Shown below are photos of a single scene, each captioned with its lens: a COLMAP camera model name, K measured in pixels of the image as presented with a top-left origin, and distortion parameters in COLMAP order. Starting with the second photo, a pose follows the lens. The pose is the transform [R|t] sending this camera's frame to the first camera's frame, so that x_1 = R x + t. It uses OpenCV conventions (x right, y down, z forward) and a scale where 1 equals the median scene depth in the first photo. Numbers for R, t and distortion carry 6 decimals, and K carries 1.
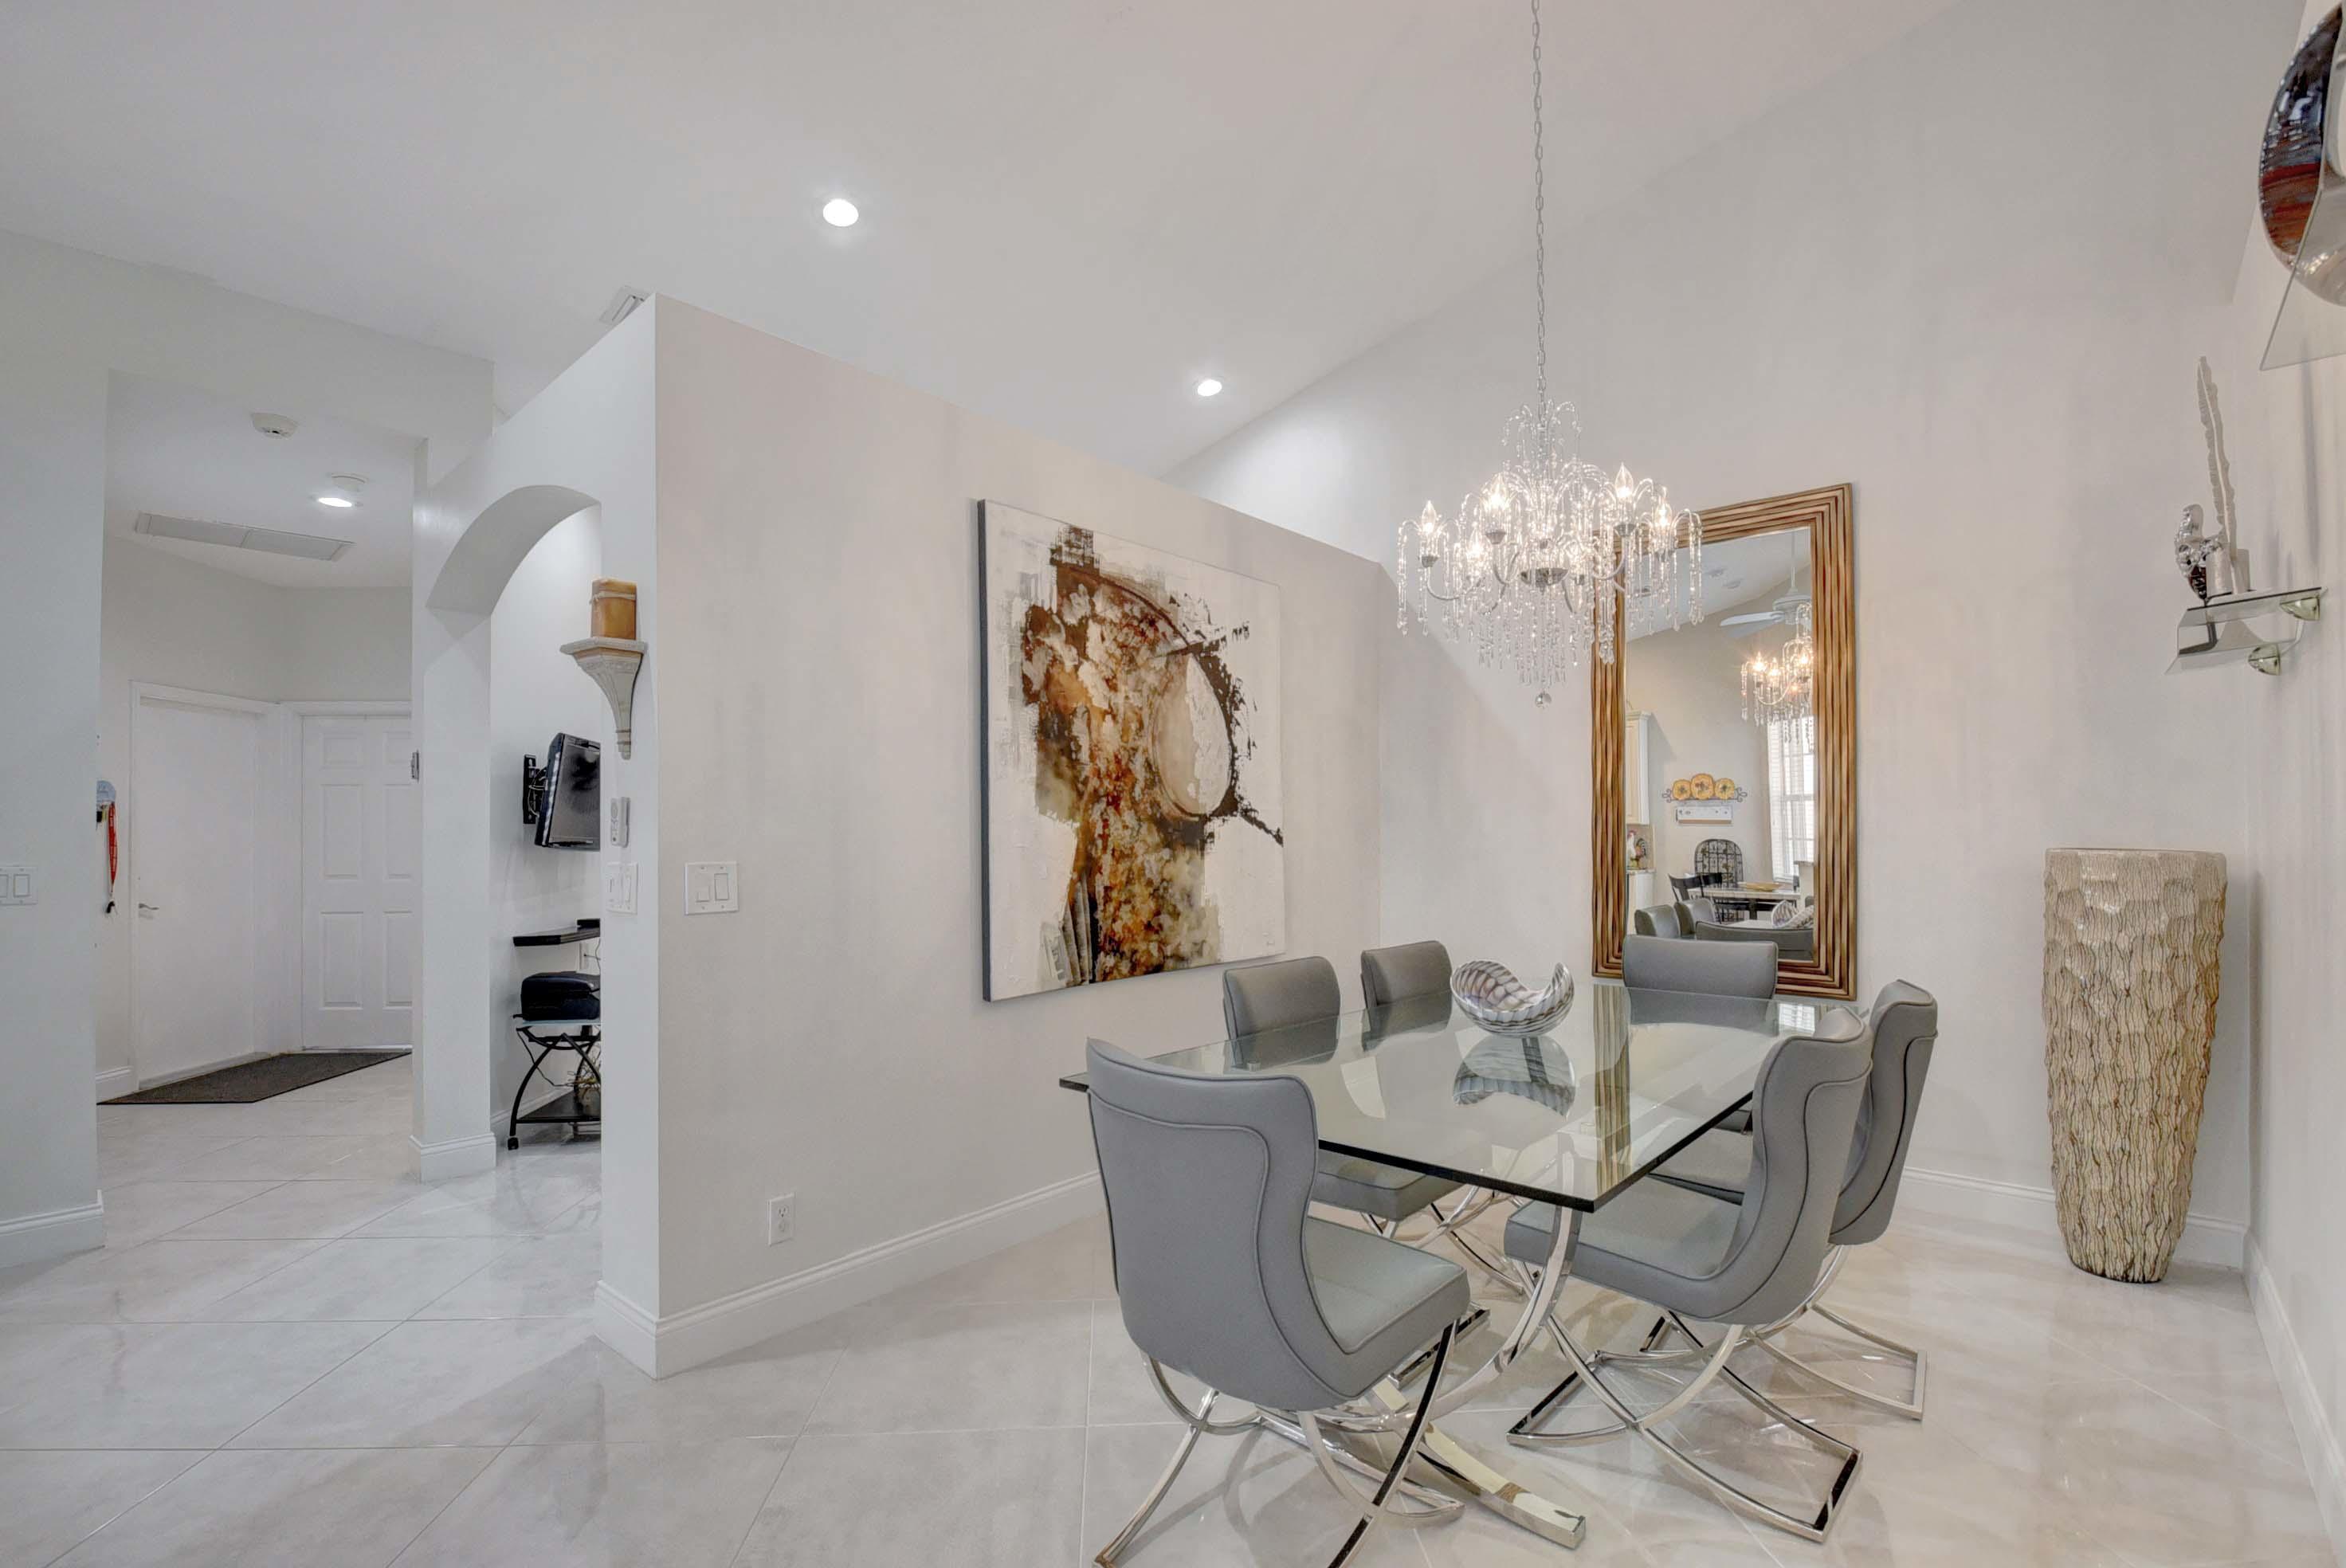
lens RADIAL K [[1032.7, 0, 1178.4], [0, 1032.7, 823.3], [0, 0, 1]] dist [0.027188, -0.030965]
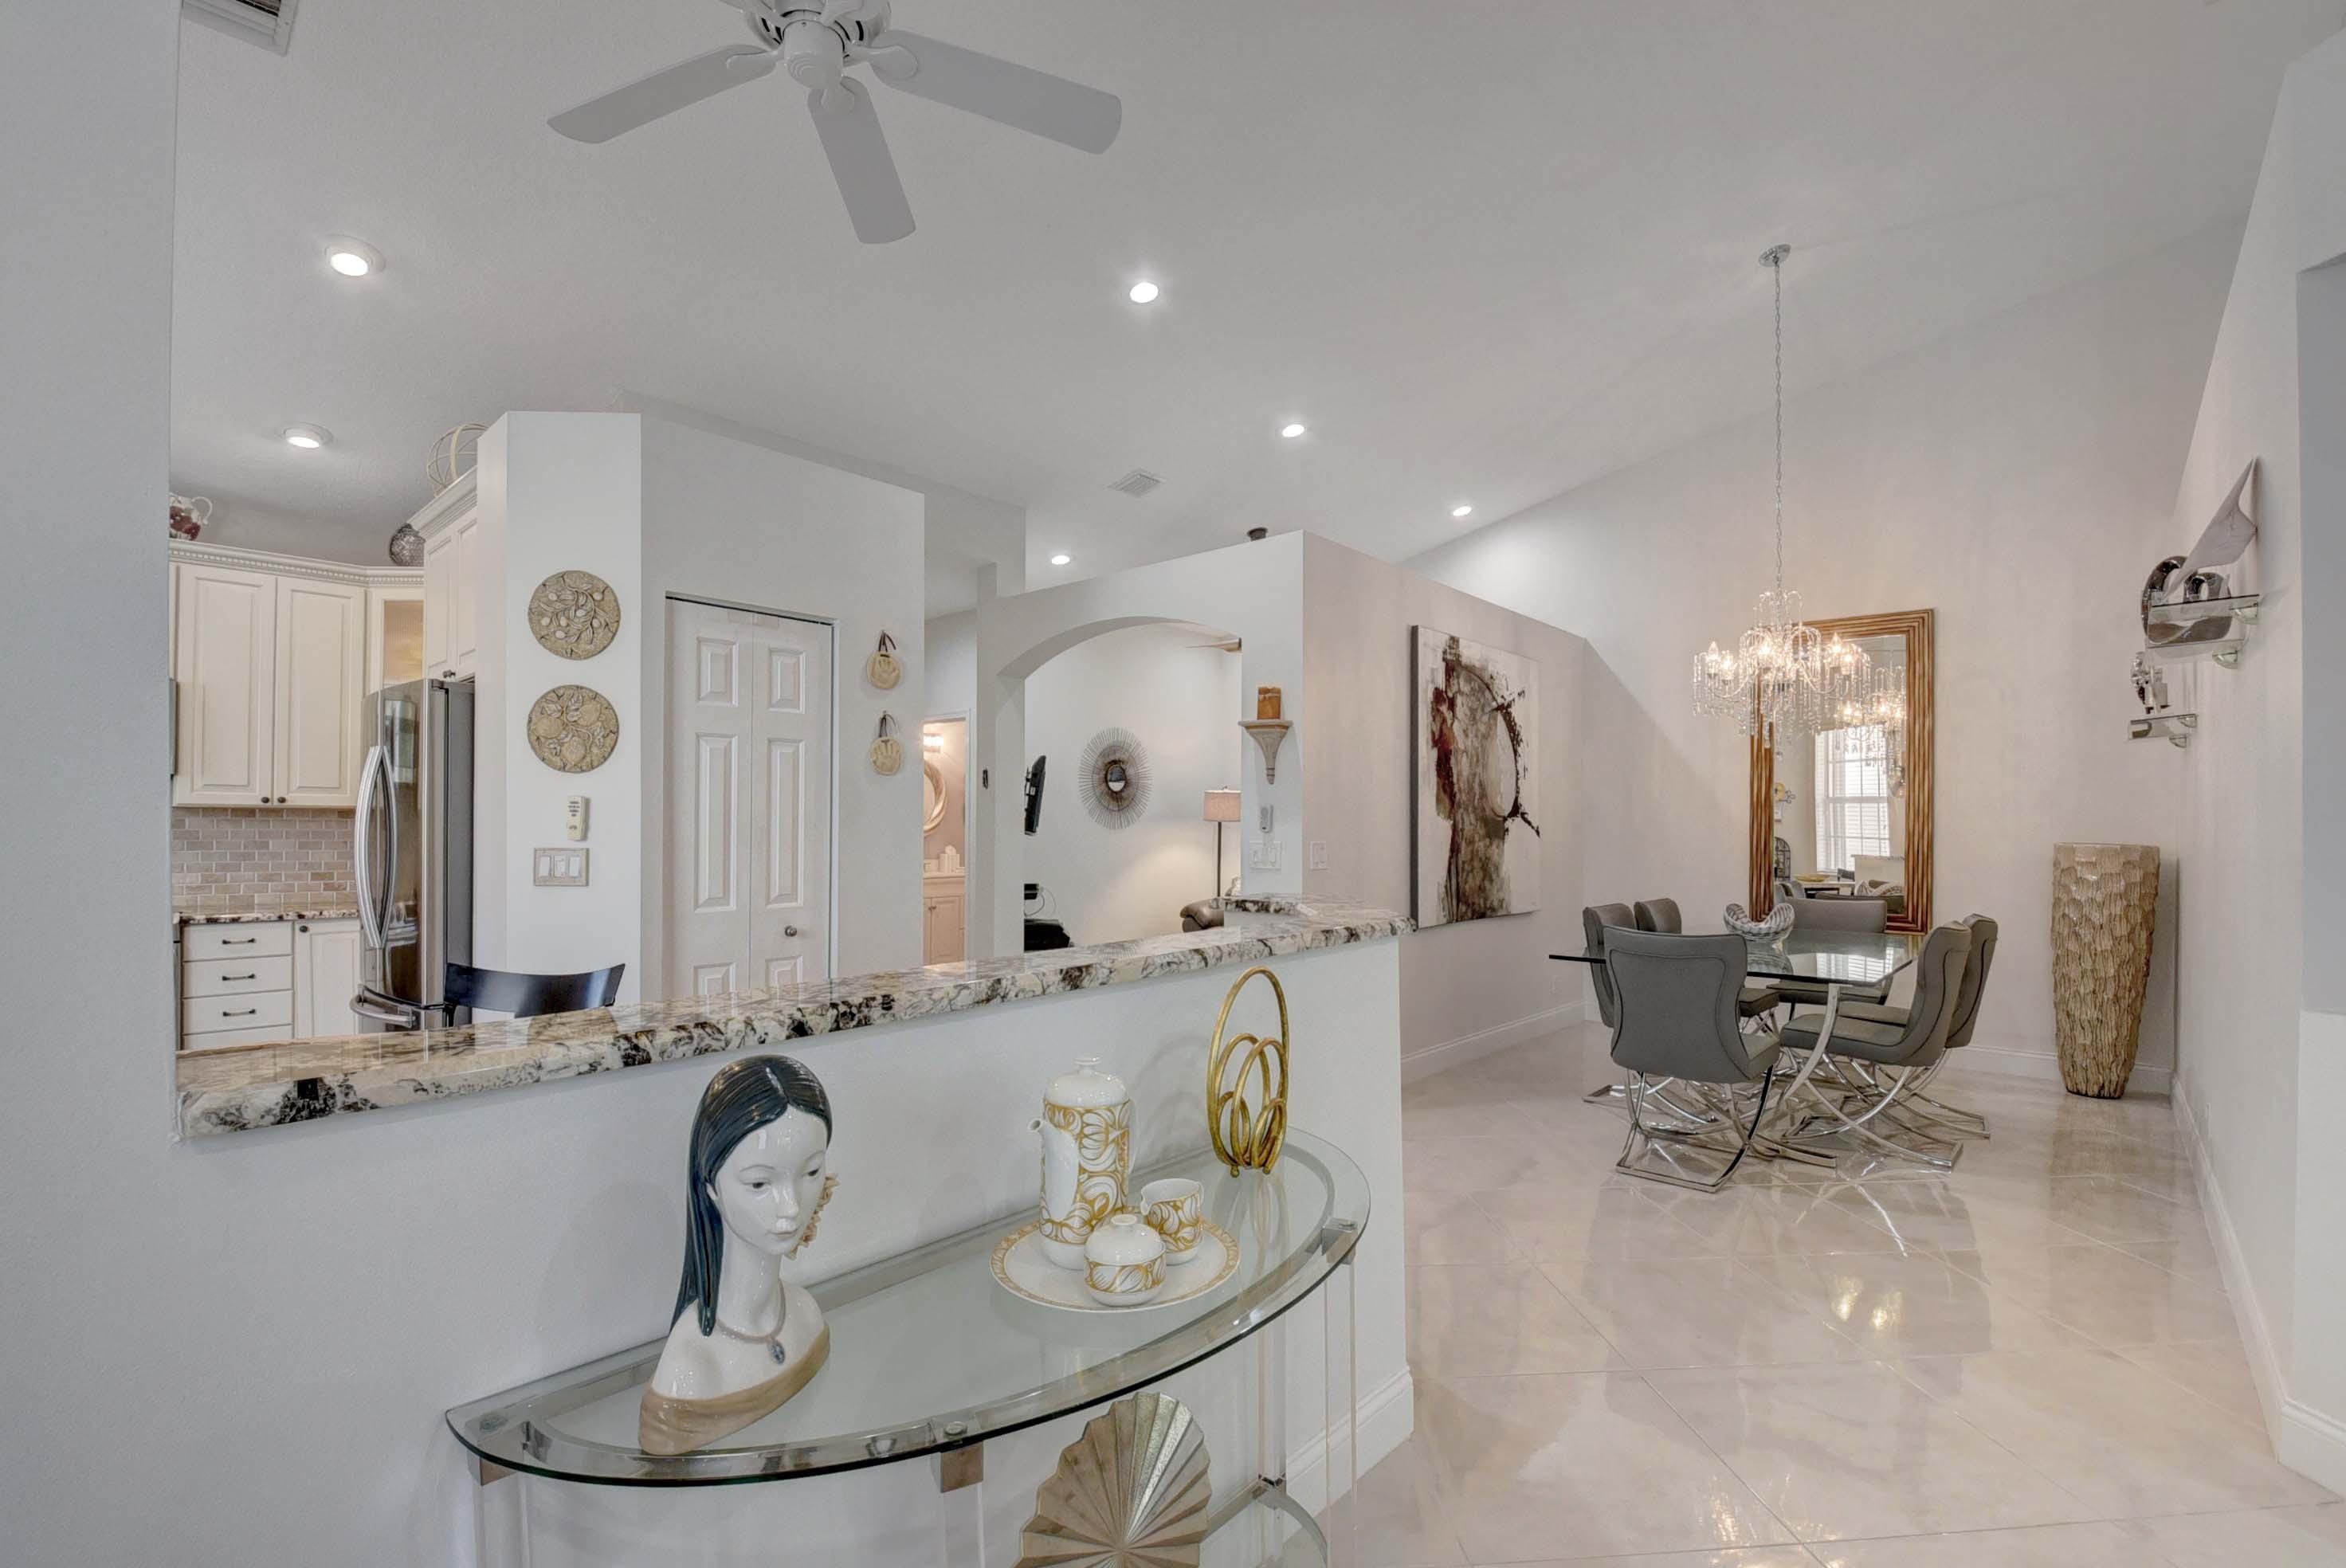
lens RADIAL K [[1028.7, 0, 1182.5], [0, 1028.7, 822.9], [0, 0, 1]] dist [0.023902, -0.031553]
pose [[0.999945, 0.010188, 0.002542, -0.508361], [-0.010200, 0.999936, 0.004799, -0.001134], [-0.002493, -0.004825, 0.999985, -0.581933]]
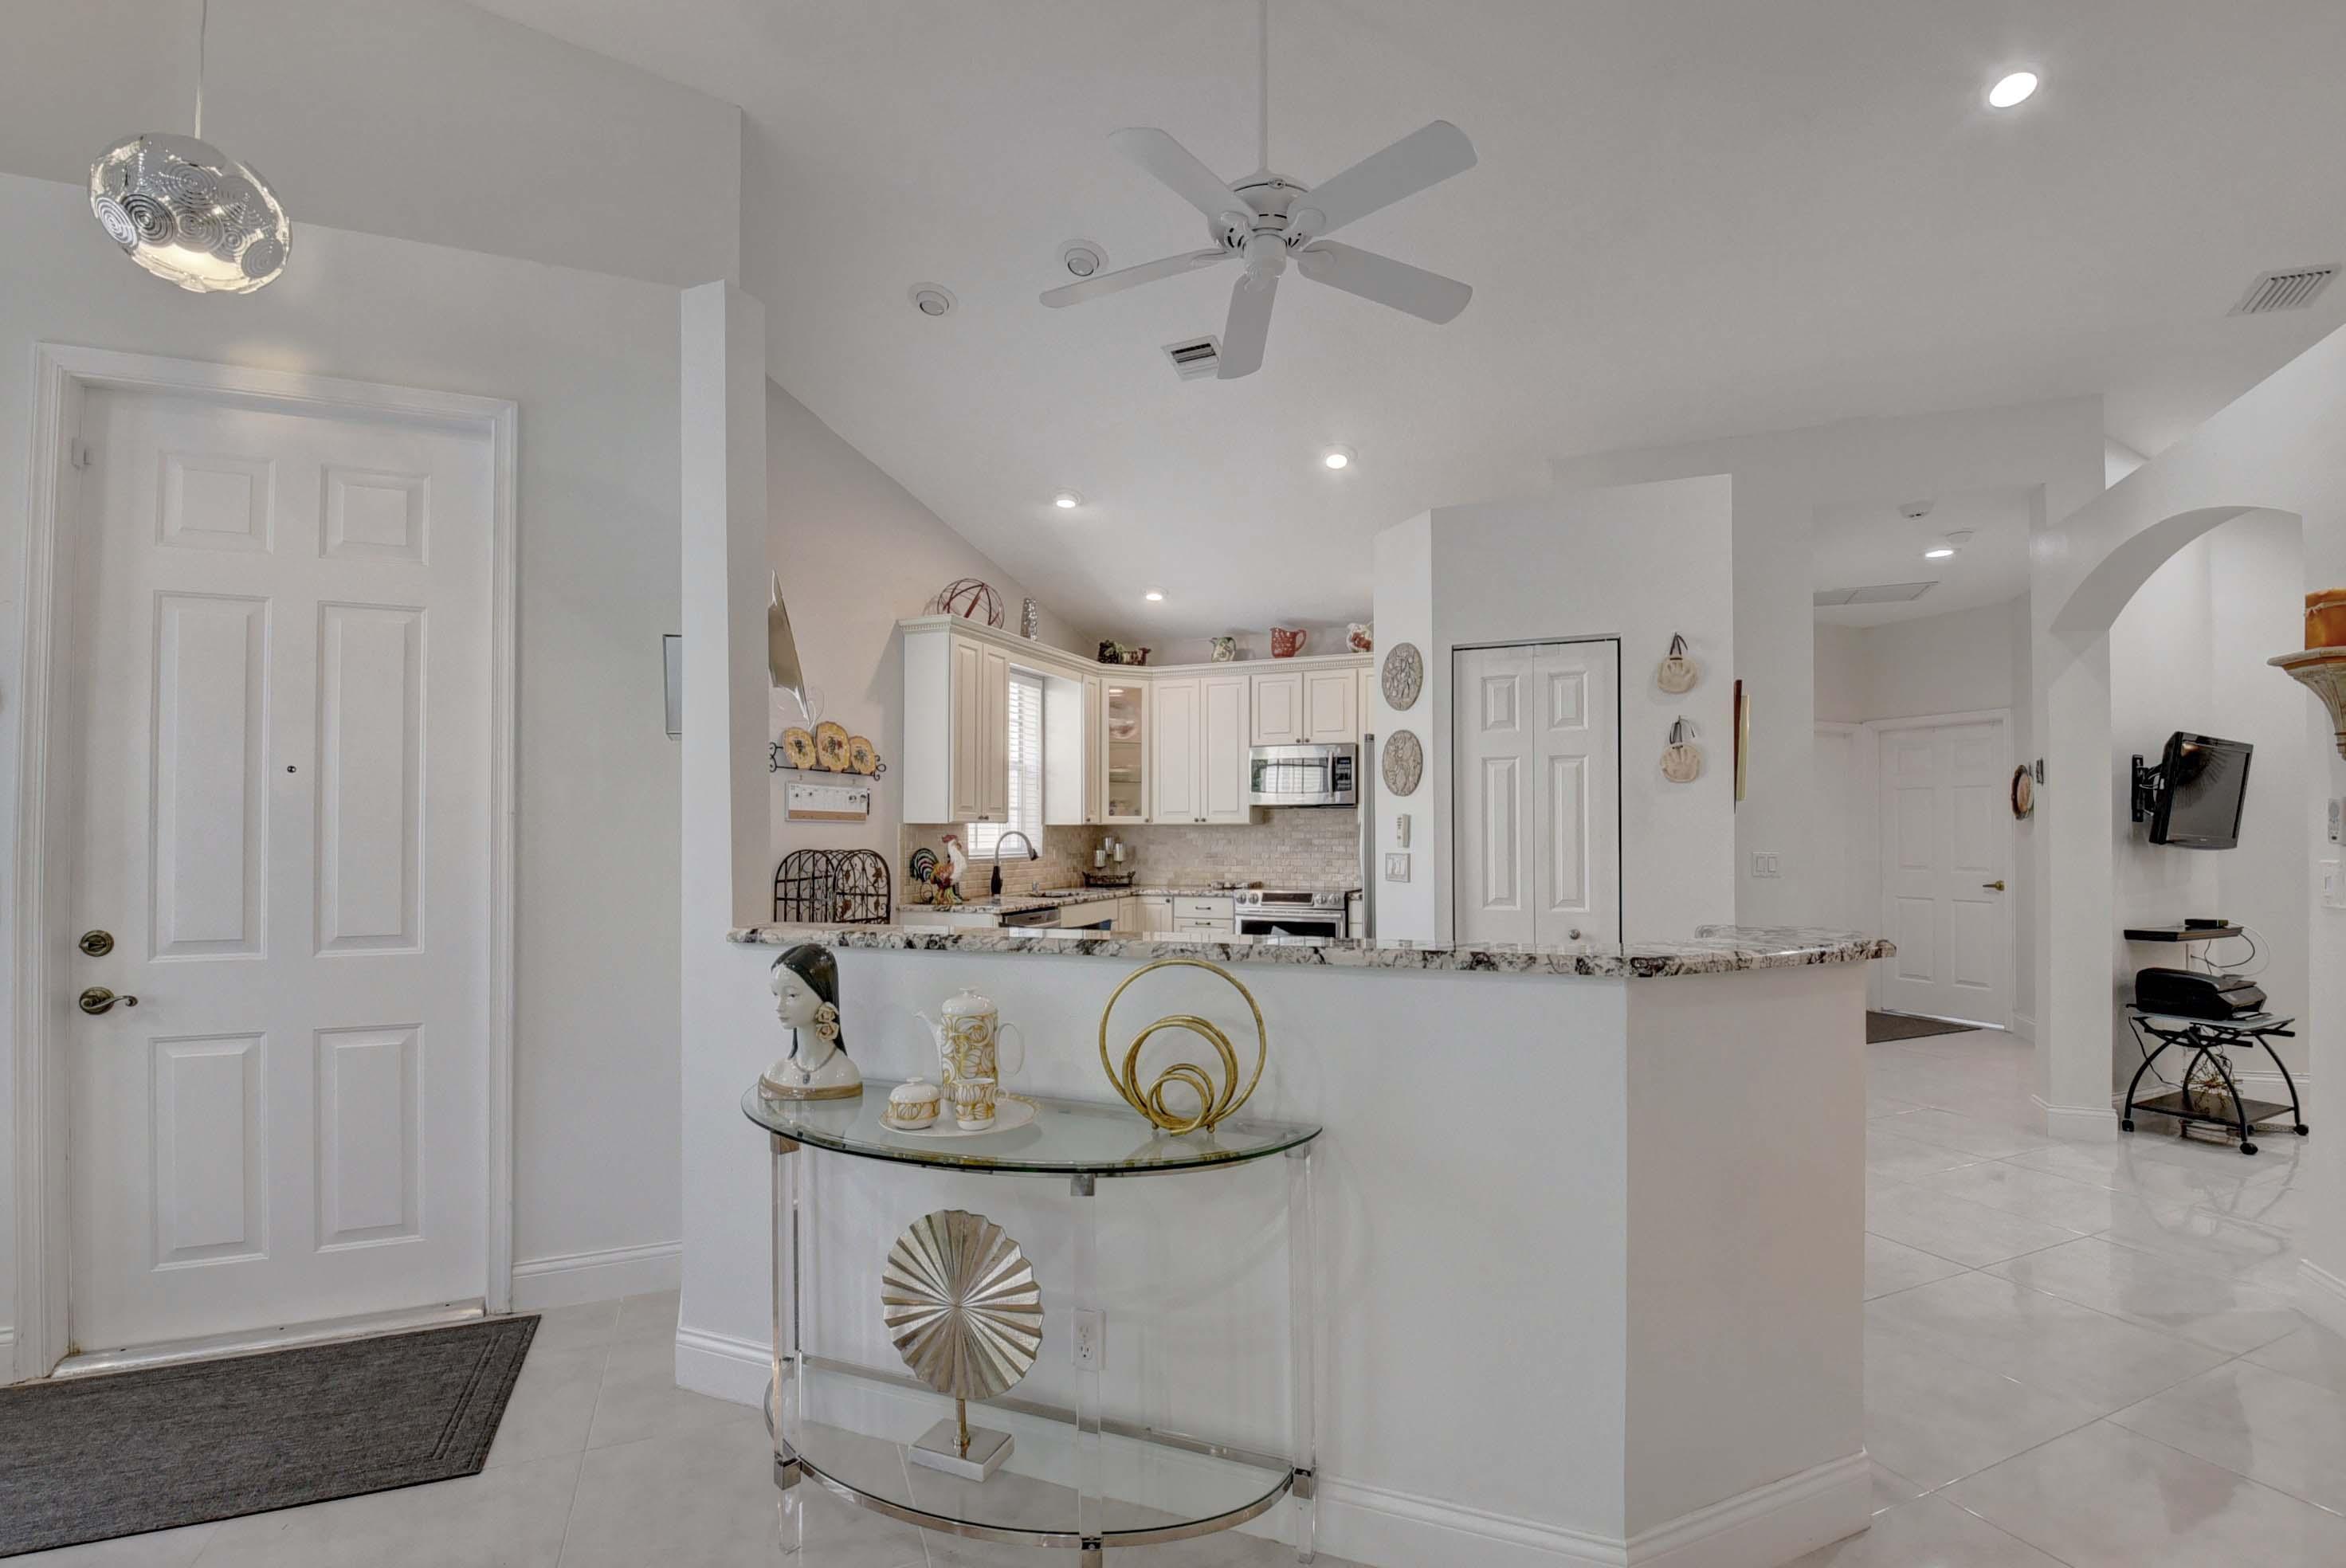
lens RADIAL K [[1028.7, 0, 1182.5], [0, 1028.7, 822.9], [0, 0, 1]] dist [0.023902, -0.031553]
pose [[0.340936, -0.003236, -0.940081, 0.010247], [0.006532, 0.999978, -0.001073, -0.004740], [0.940064, -0.005775, 0.340949, -0.313652]]
